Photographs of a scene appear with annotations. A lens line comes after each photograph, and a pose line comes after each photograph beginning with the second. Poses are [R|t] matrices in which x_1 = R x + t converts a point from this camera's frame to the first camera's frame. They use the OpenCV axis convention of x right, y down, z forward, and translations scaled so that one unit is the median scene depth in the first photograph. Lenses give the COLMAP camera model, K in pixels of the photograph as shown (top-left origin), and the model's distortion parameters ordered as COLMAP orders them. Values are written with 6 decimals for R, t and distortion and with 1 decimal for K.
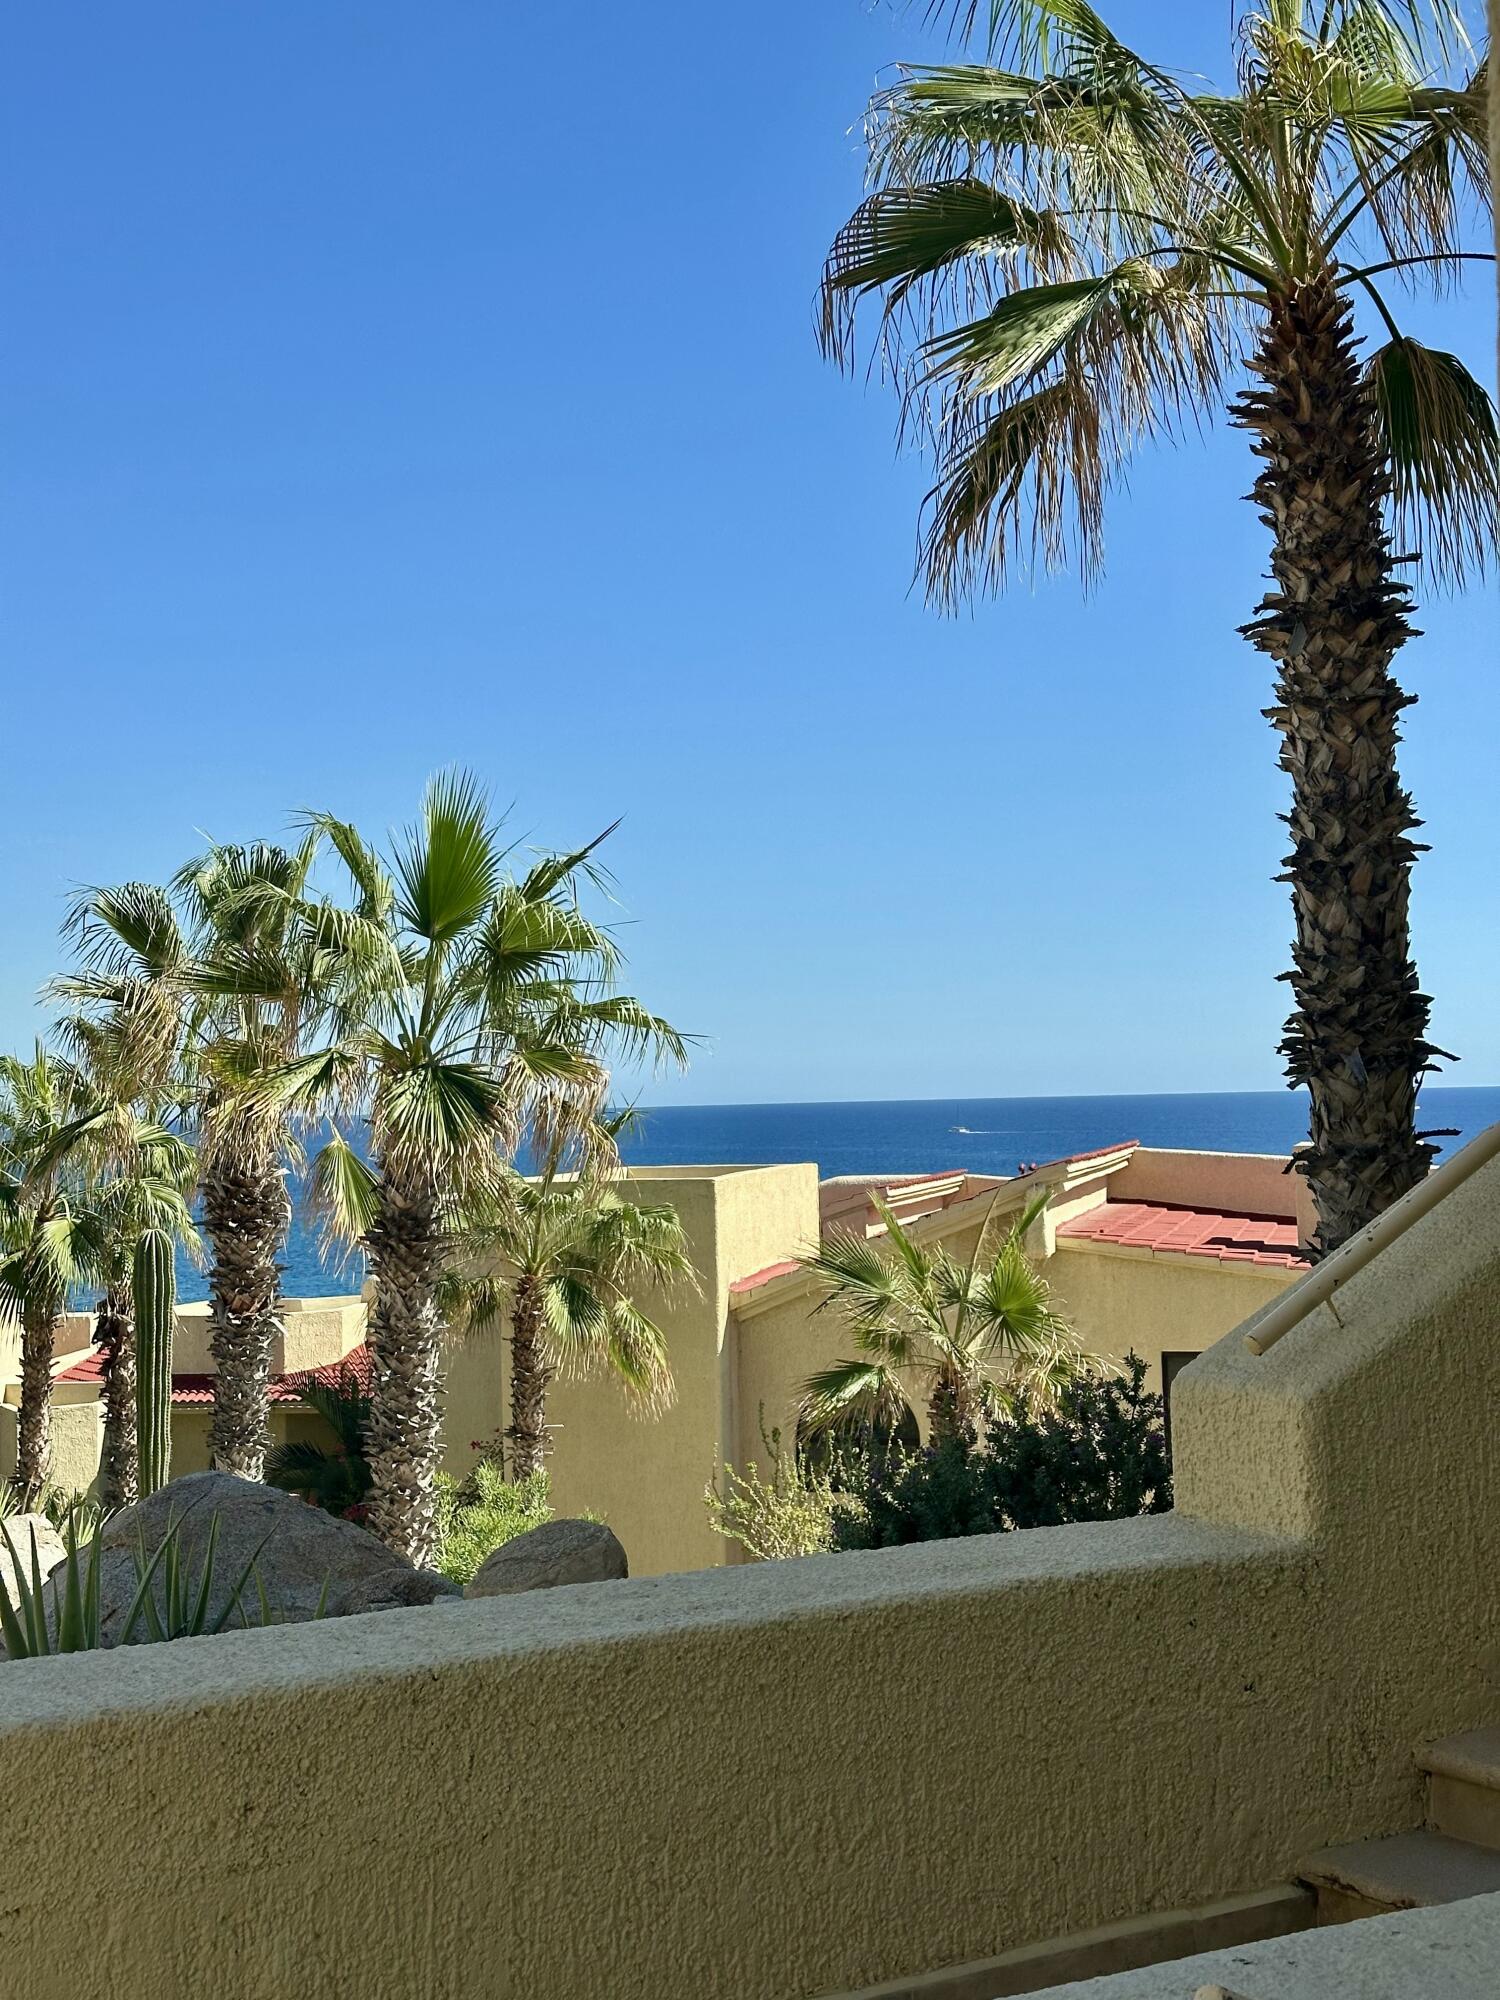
lens RADIAL K [[2744.9, 0, 744.5], [0, 2744.9, 1013.4], [0, 0, 1]] dist [0.174309, 0.000000]
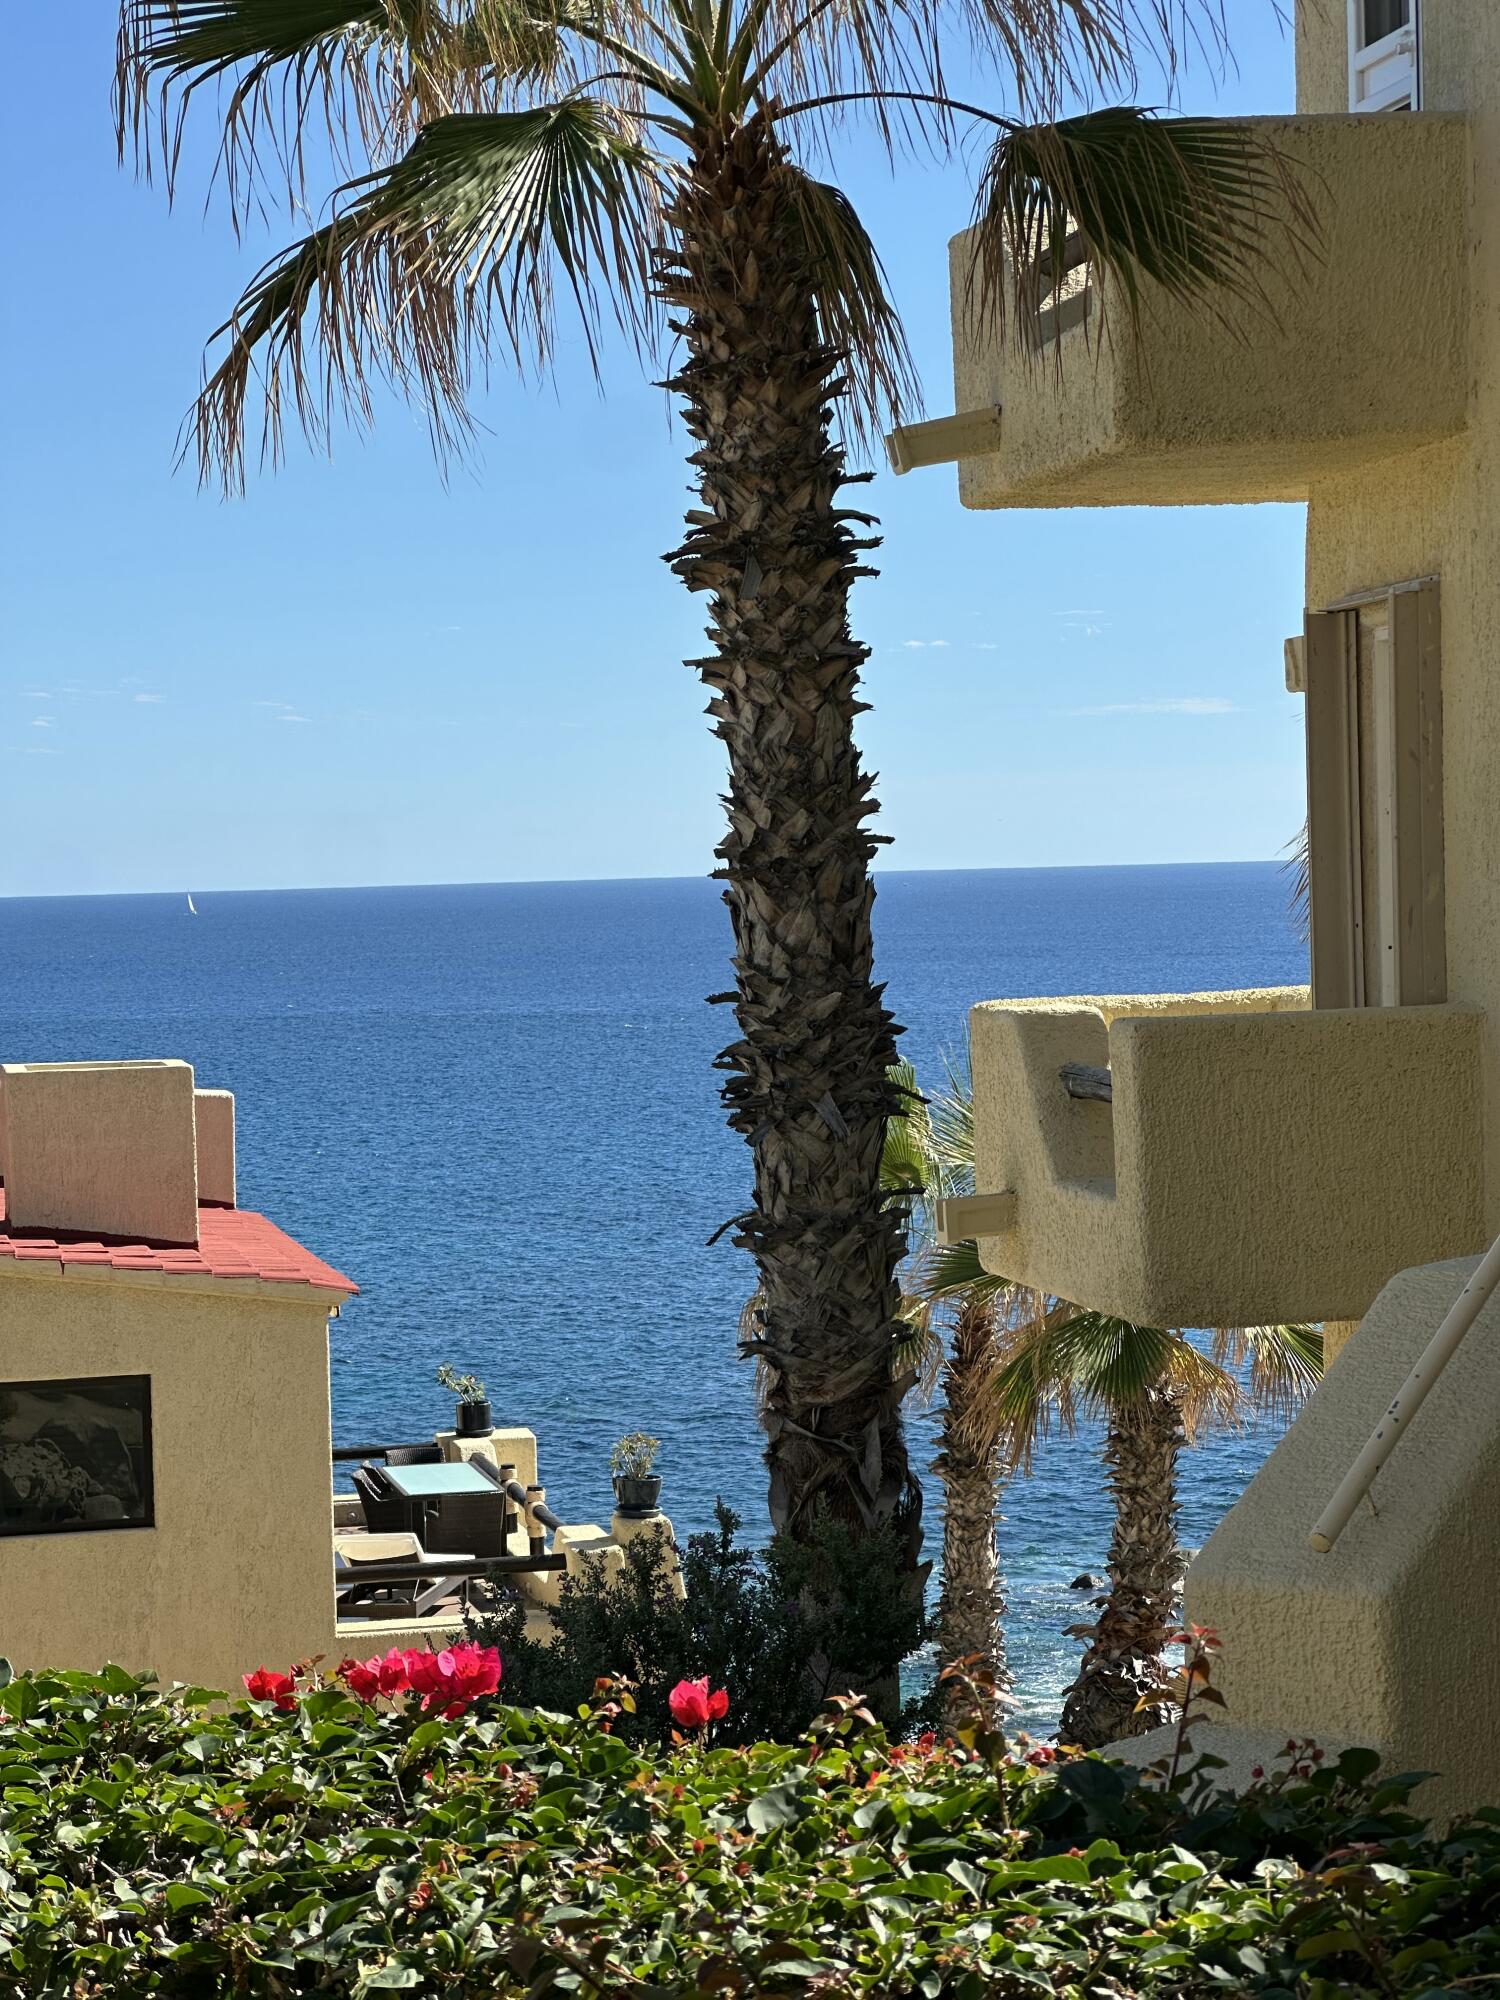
lens RADIAL K [[4407.8, 0, 749.6], [0, 4407.8, 981.3], [0, 0, 1]] dist [0.262302, 0.000000]
pose [[0.915713, -0.014894, 0.401557, -0.313206], [0.000160, 0.999326, 0.036701, -0.066711], [-0.401833, -0.033543, 0.915098, -0.162501]]
